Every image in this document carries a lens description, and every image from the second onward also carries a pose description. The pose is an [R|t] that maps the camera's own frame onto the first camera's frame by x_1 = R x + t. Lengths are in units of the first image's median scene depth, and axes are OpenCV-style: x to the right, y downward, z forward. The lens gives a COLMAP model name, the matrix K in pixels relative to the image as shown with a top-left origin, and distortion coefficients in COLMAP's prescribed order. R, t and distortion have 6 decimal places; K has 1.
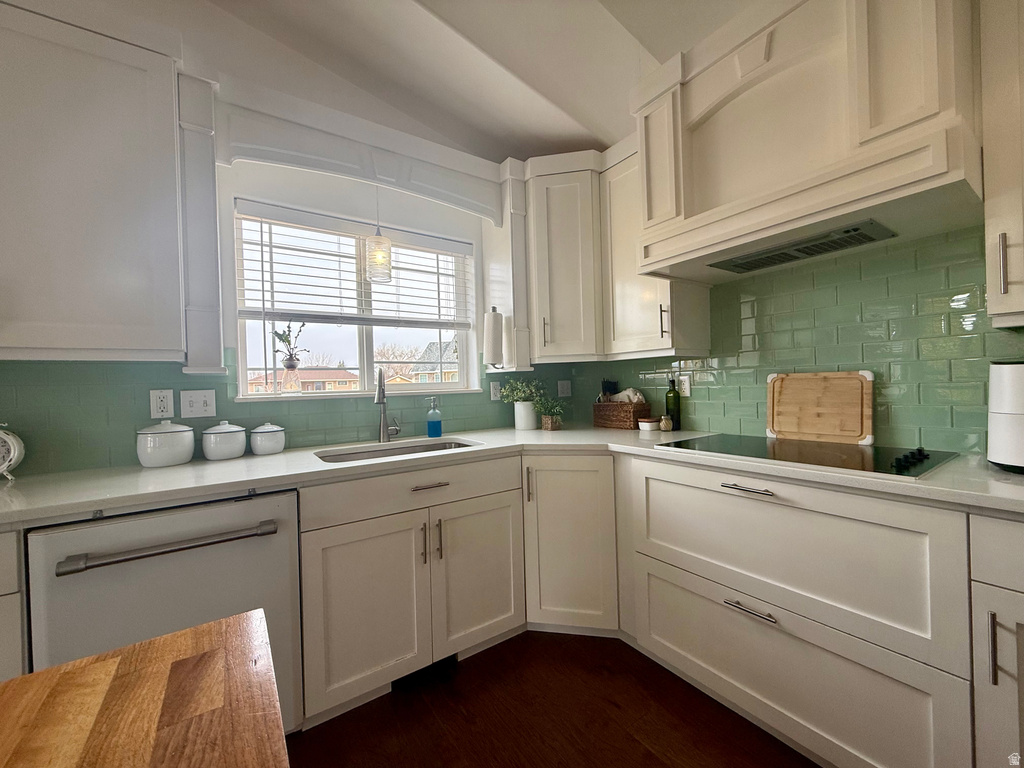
lens RADIAL K [[409.6, 0, 506.3], [0, 409.6, 387.0], [0, 0, 1]] dist [0.001140, -0.000148]
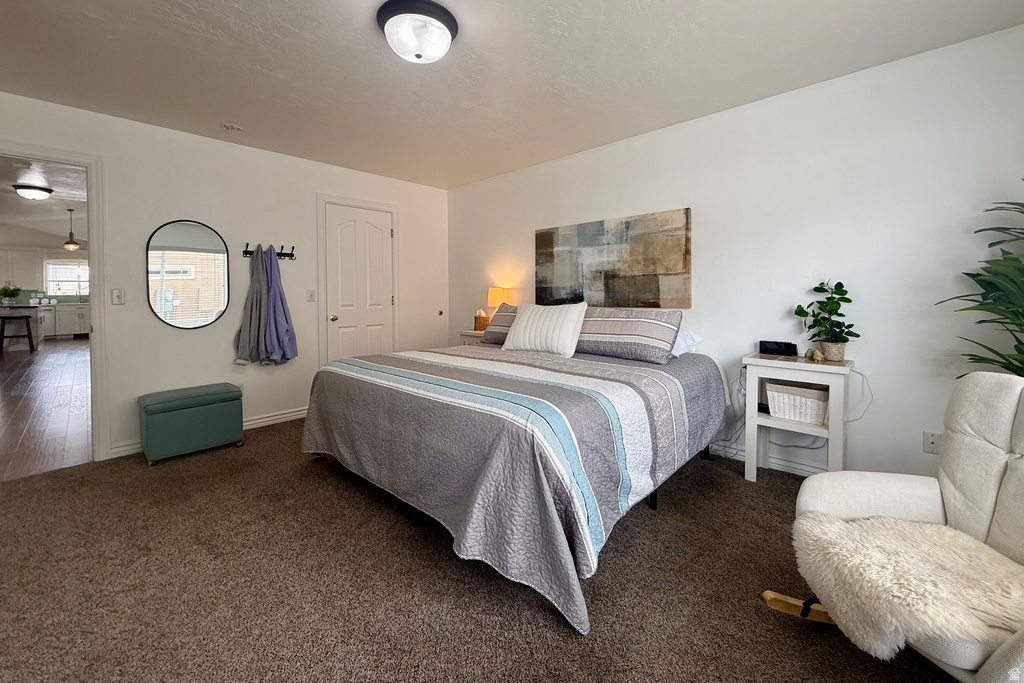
lens RADIAL K [[412.2, 0, 500.8], [0, 412.2, 304.8], [0, 0, 1]] dist [0.004558, 0.000549]
pose [[0.979833, 0.021165, 0.198696, 4.460863], [-0.023822, 0.999656, 0.010994, -0.051009], [-0.198395, -0.015506, 0.980000, -6.028361]]
